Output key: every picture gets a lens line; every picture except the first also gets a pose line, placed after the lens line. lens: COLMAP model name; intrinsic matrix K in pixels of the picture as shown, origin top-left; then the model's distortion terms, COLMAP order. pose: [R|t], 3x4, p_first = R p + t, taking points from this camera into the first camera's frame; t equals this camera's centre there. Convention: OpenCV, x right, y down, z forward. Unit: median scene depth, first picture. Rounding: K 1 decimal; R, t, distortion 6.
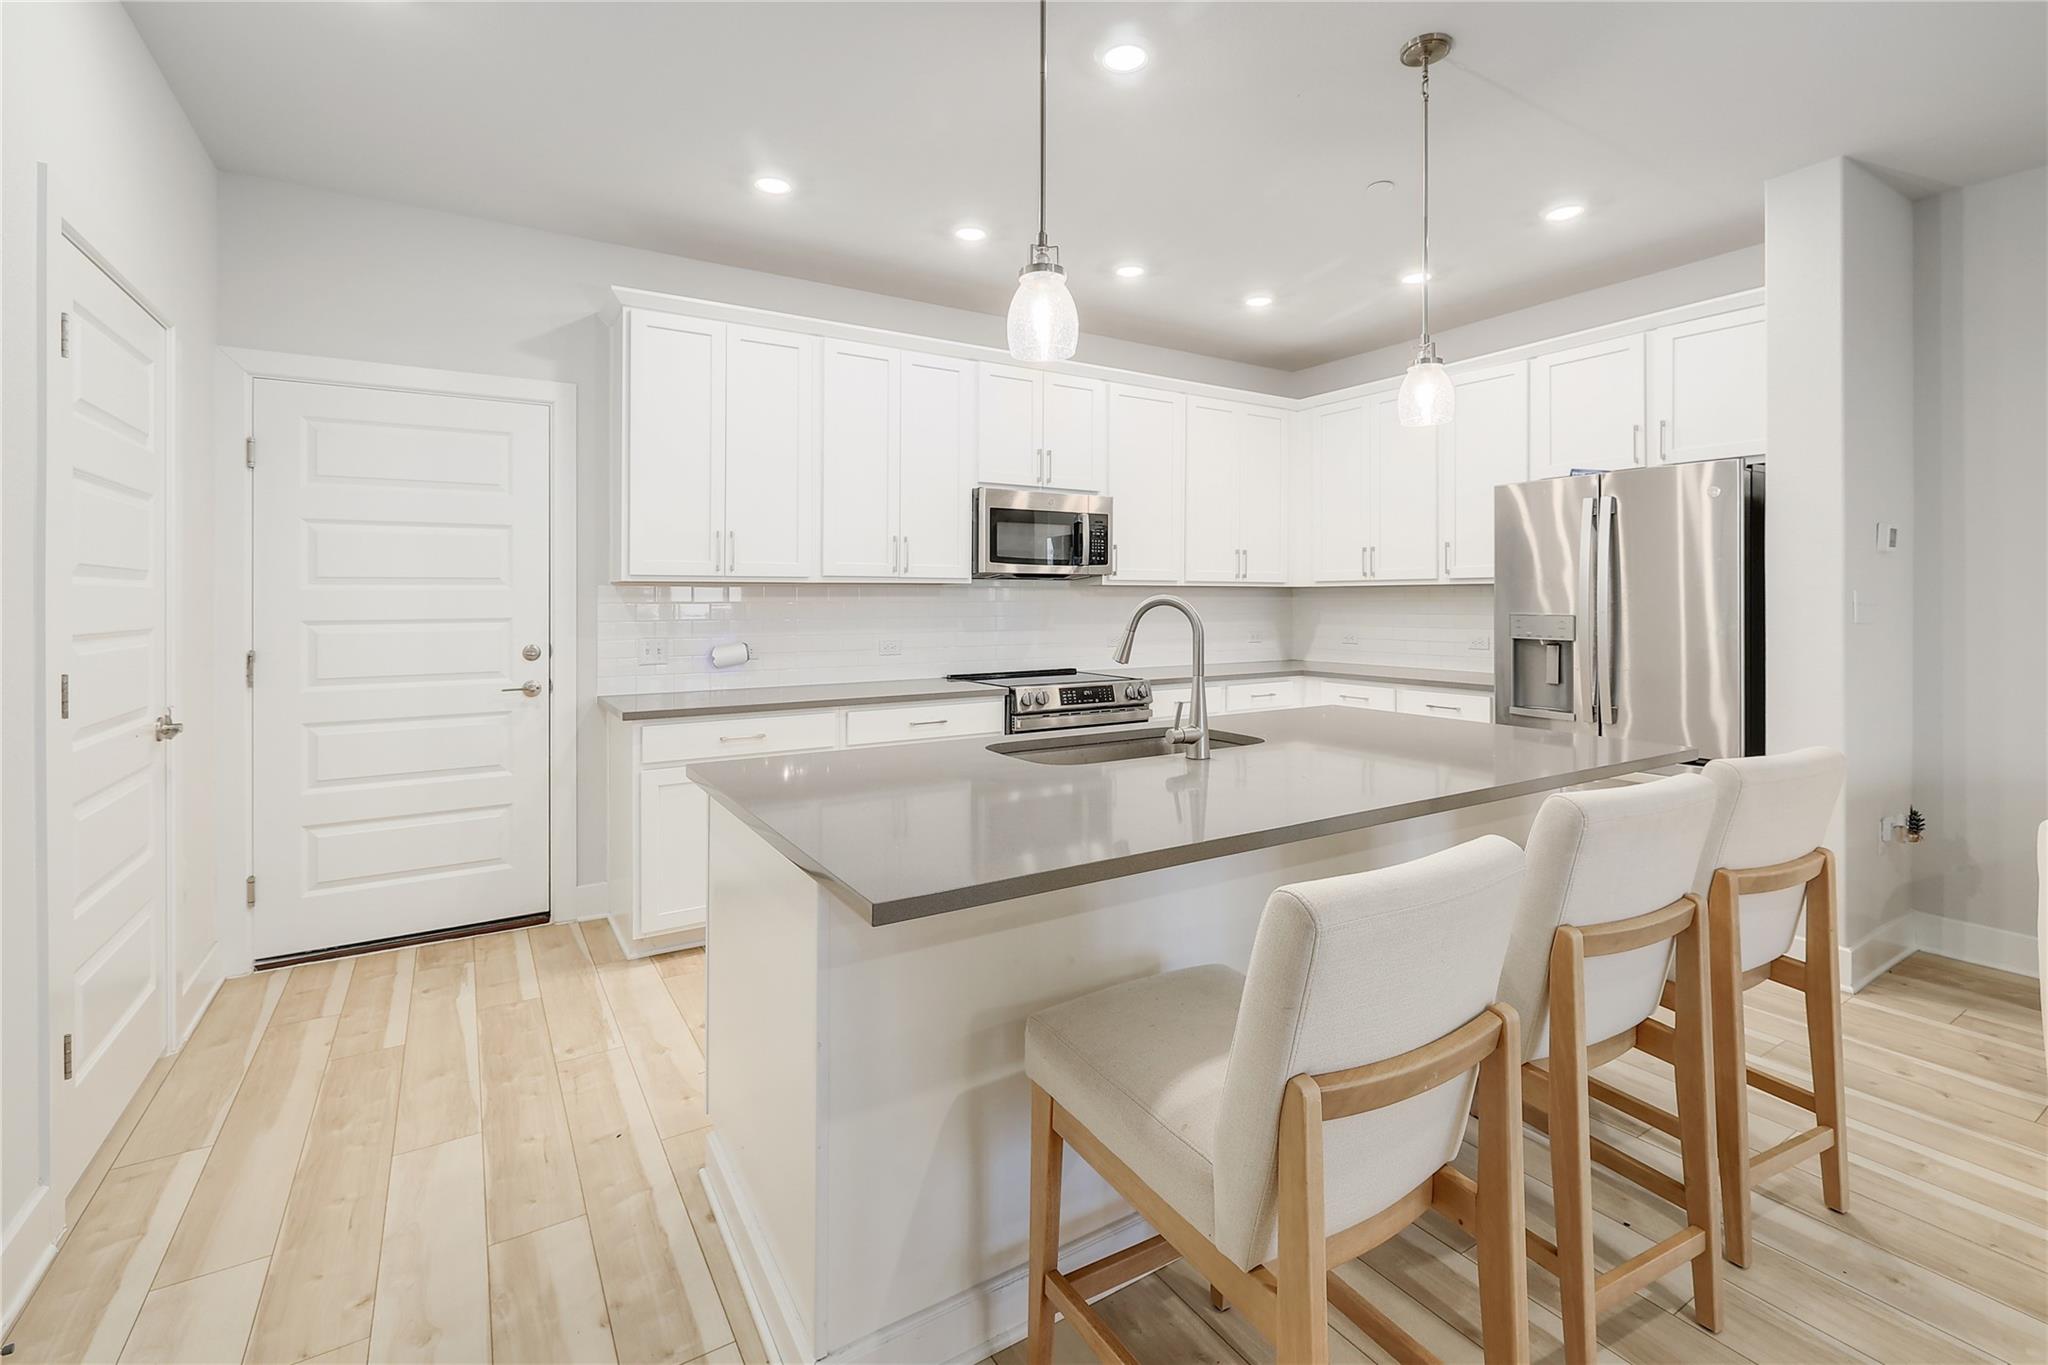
lens RADIAL K [[899.2, 0, 1008.0], [0, 899.2, 573.9], [0, 0, 1]] dist [-0.000066, -0.001040]
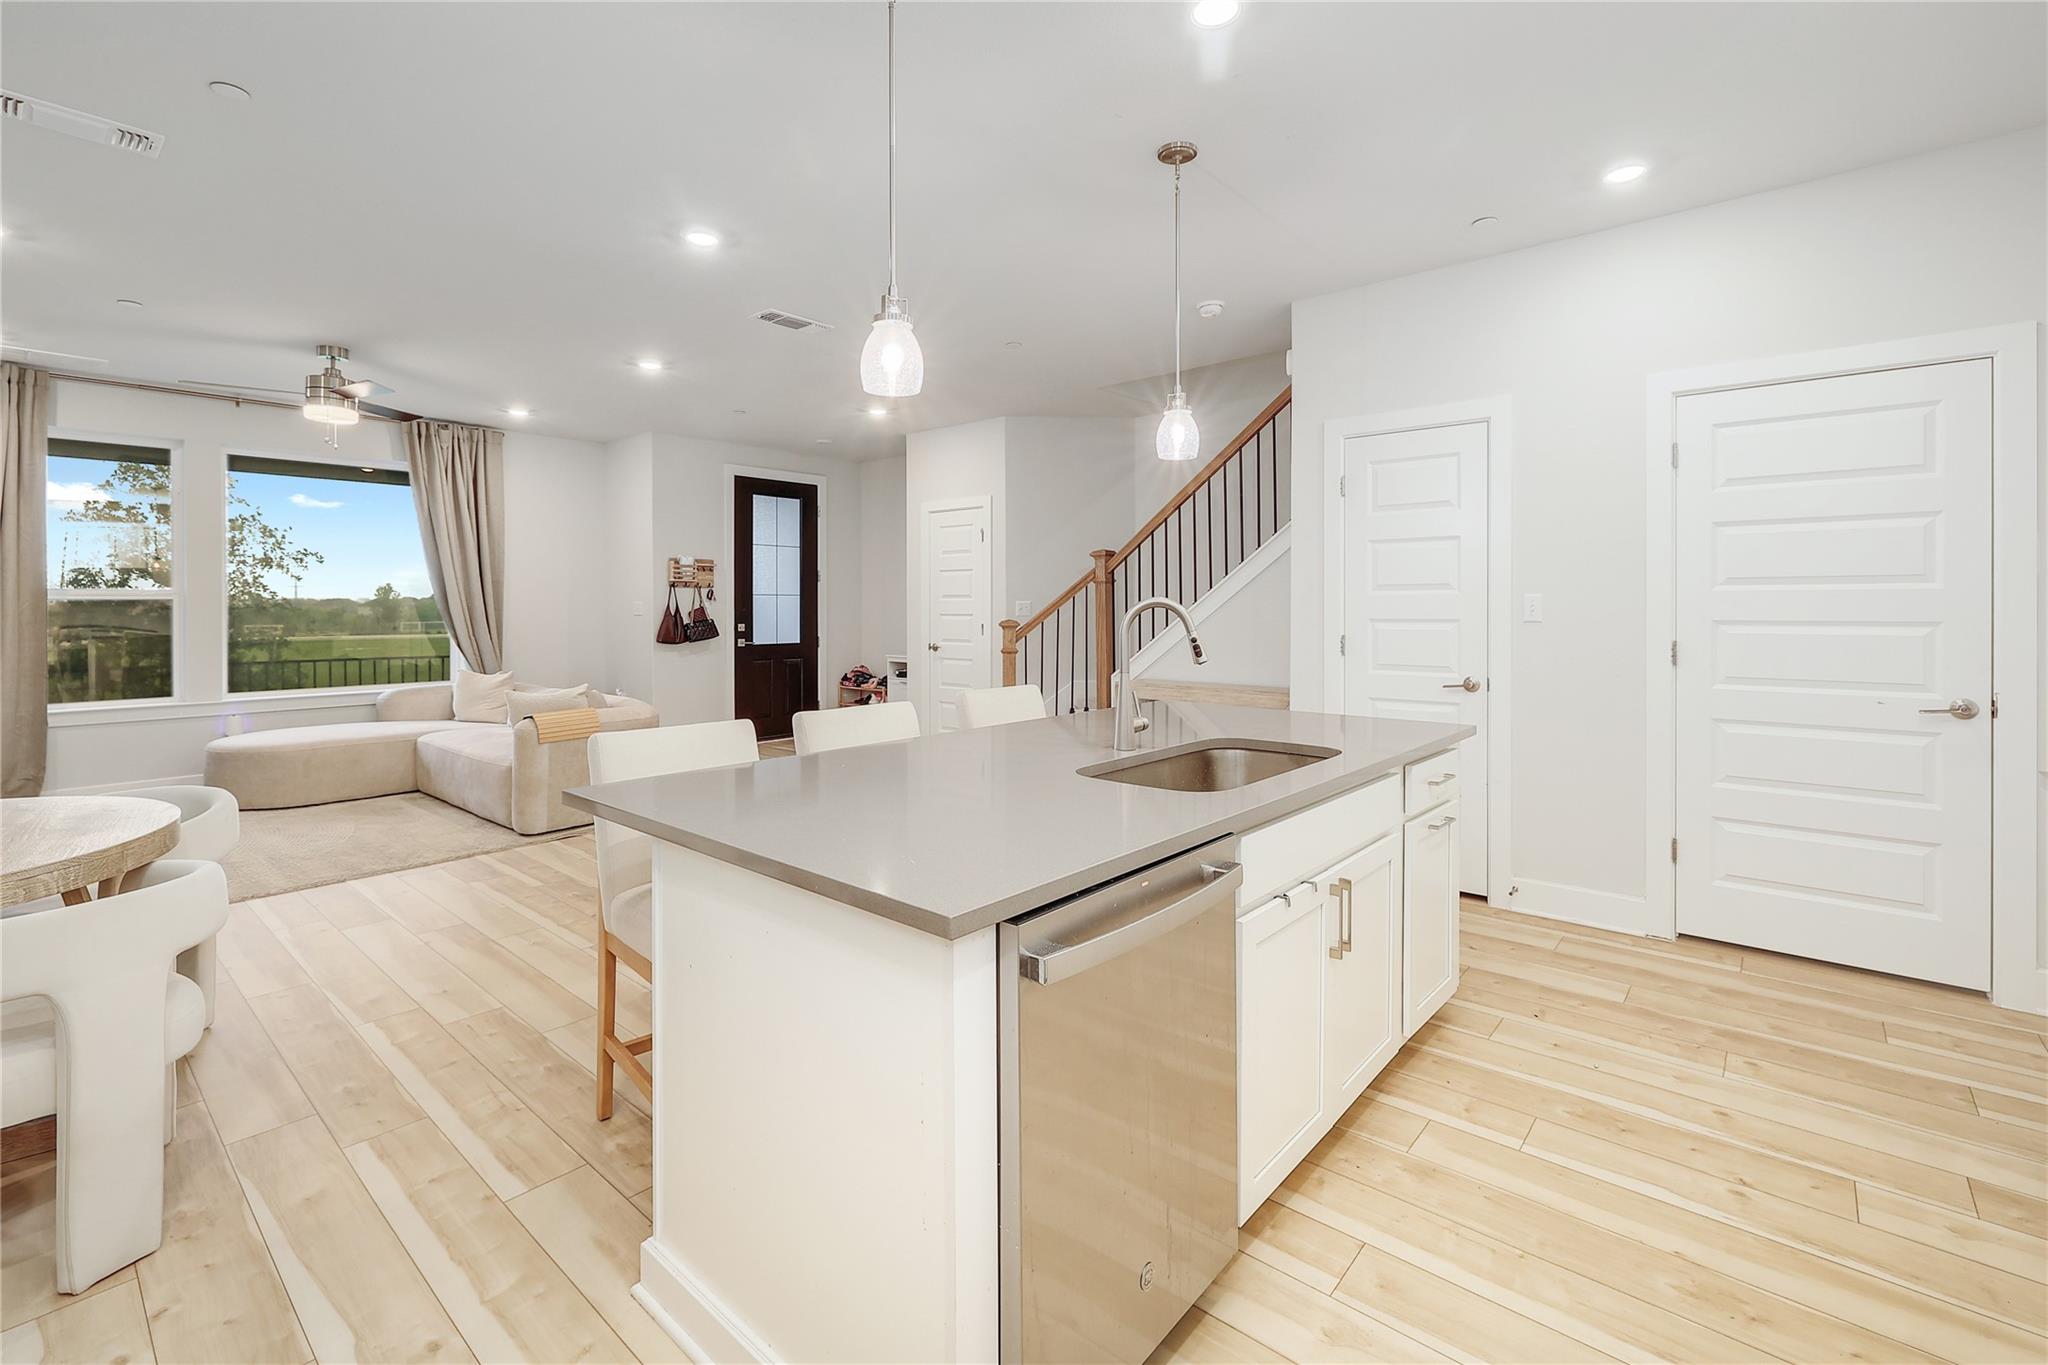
lens RADIAL K [[899.2, 0, 1021.1], [0, 899.2, 608.7], [0, 0, 1]] dist [-0.000066, -0.001040]
pose [[-0.953996, 0.005851, -0.299764, 0.355905], [0.013733, 0.999613, -0.024194, 0.032841], [0.299506, -0.027197, -0.953707, 1.093813]]
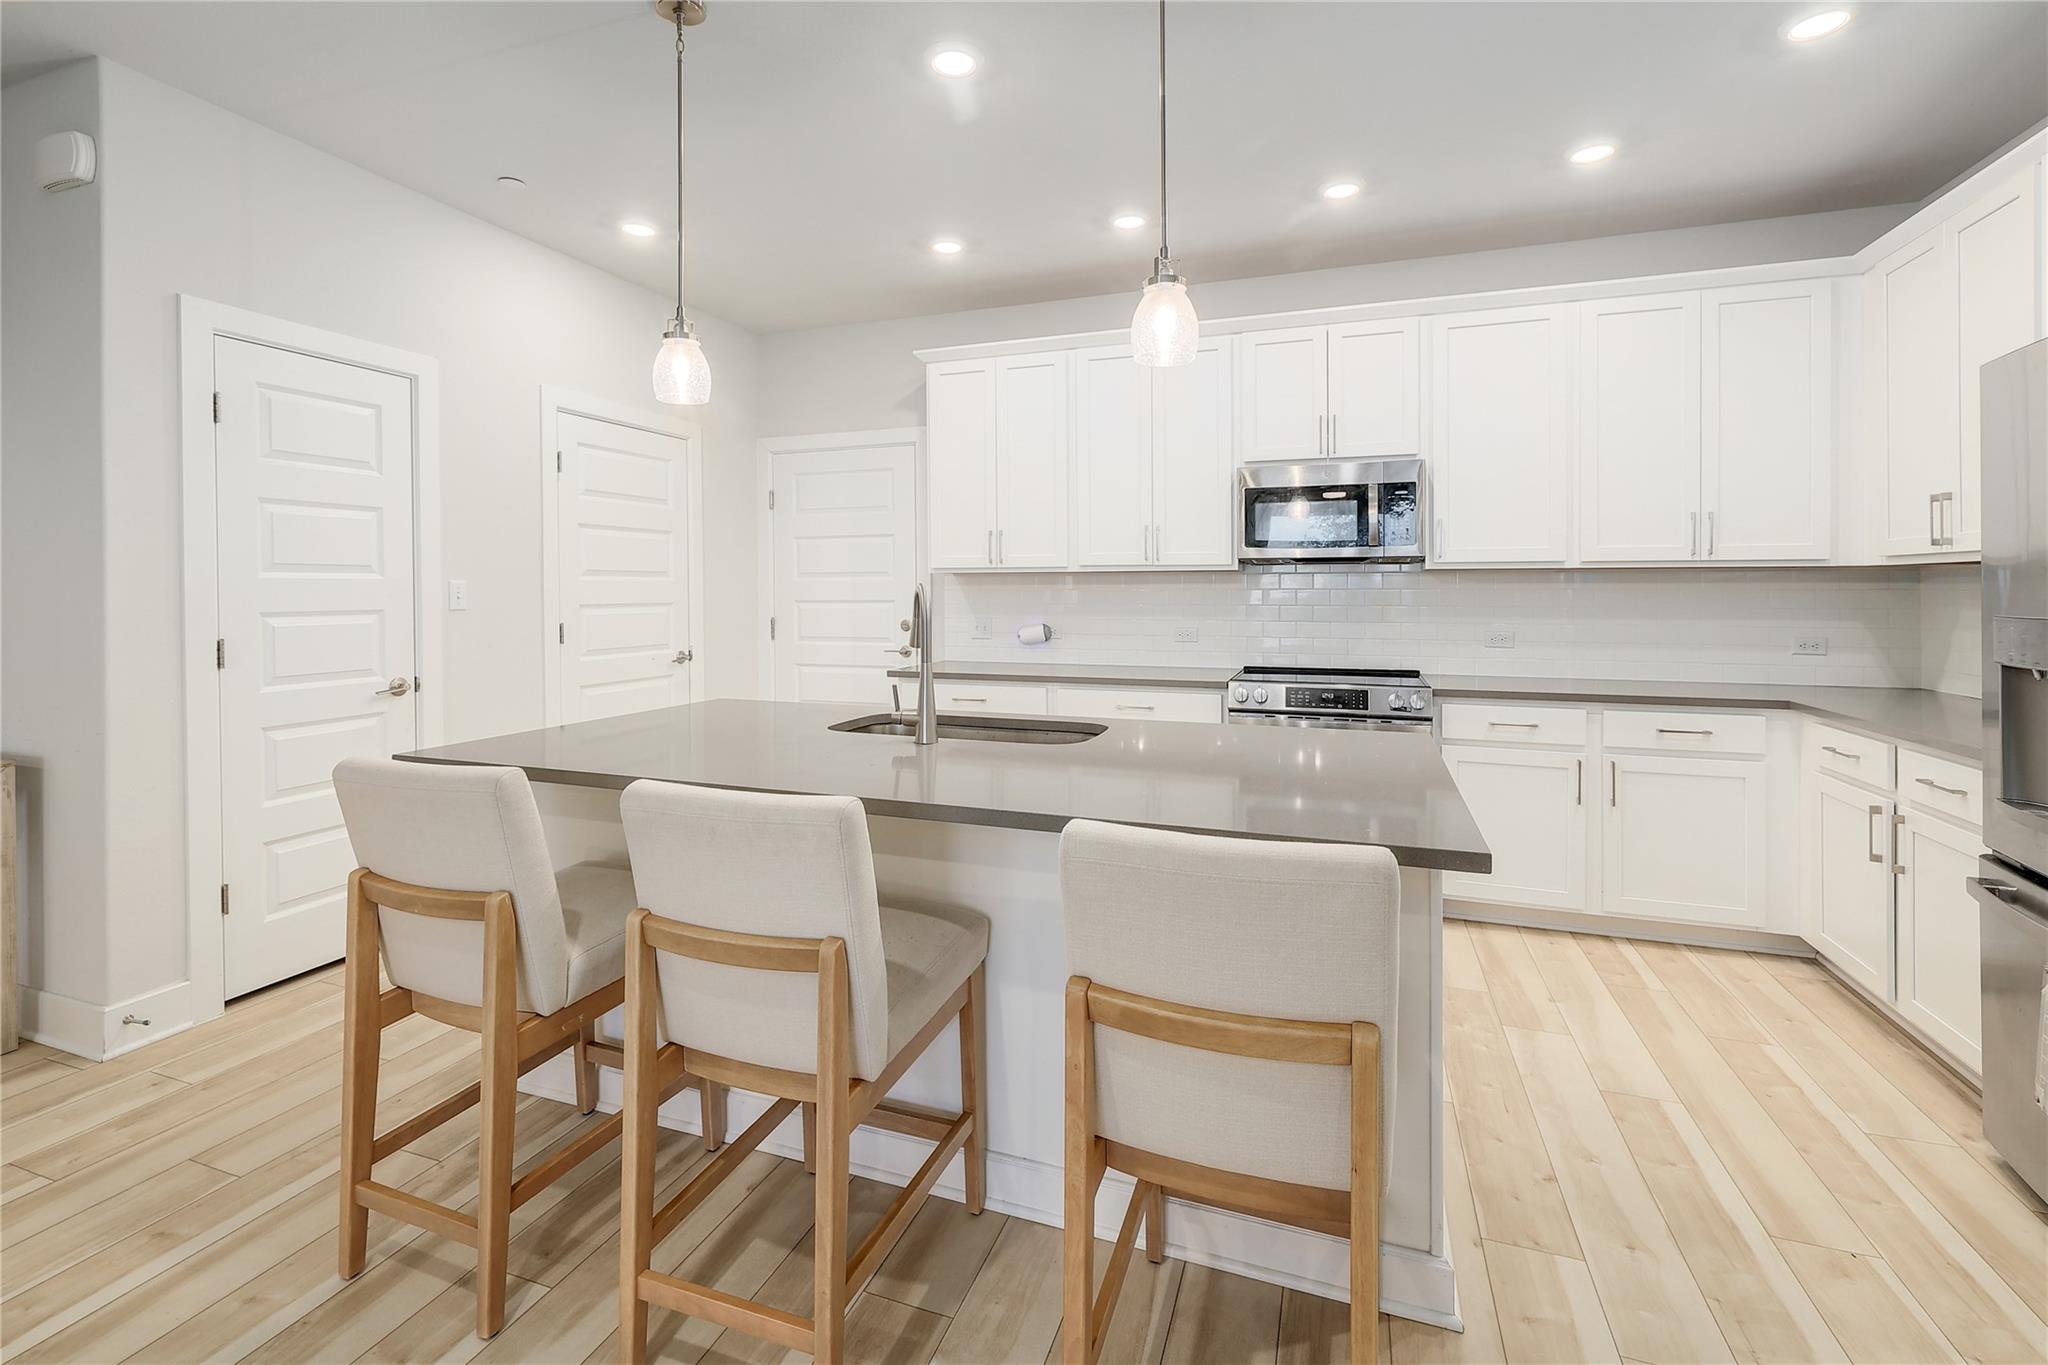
lens RADIAL K [[899.2, 0, 1026.0], [0, 899.2, 589.5], [0, 0, 1]] dist [-0.000066, -0.001040]
pose [[0.626194, 0.002212, -0.779664, 0.595991], [0.023006, 0.999508, 0.021313, 0.006009], [0.779328, -0.031283, 0.625835, 0.247758]]
